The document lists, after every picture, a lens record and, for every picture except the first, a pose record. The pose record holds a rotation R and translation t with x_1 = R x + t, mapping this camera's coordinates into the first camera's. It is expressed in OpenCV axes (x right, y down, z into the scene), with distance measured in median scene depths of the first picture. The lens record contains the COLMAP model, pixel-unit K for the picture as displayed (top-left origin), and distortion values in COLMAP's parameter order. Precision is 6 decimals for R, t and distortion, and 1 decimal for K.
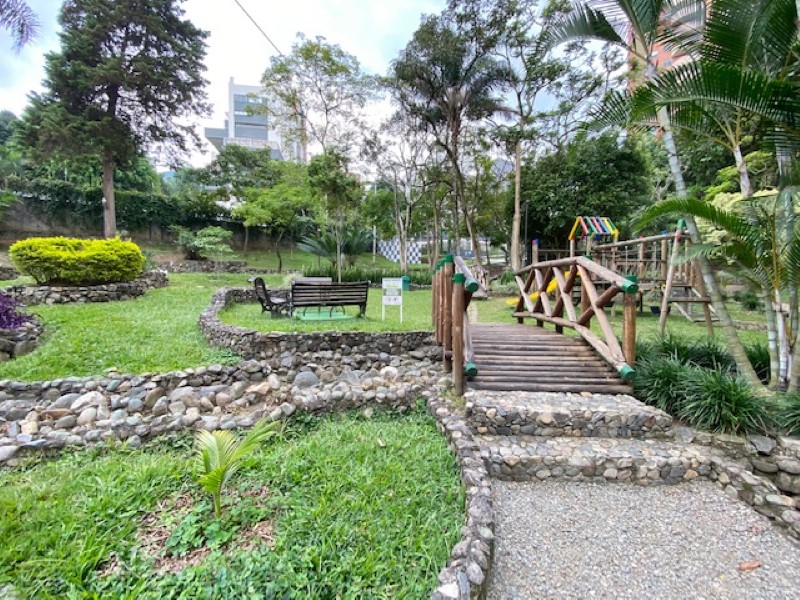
lens RADIAL K [[325.1, 0, 402.0], [0, 325.1, 301.8], [0, 0, 1]] dist [0.028874, -0.022858]
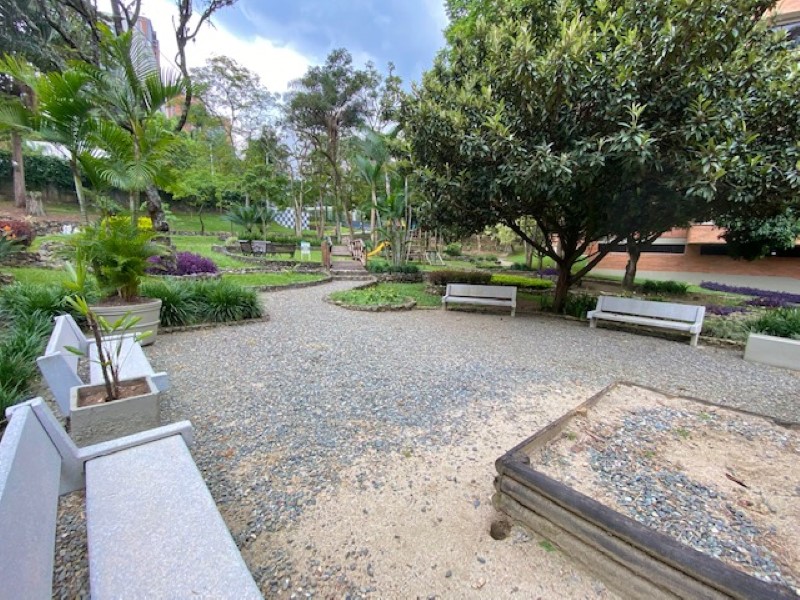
lens RADIAL K [[325.1, 0, 402.0], [0, 325.1, 301.8], [0, 0, 1]] dist [0.028874, -0.022858]
pose [[0.942850, -0.028935, 0.331960, -0.051103], [-0.006085, 0.994562, 0.103973, 0.033536], [-0.333163, -0.100051, 0.937546, -0.488195]]
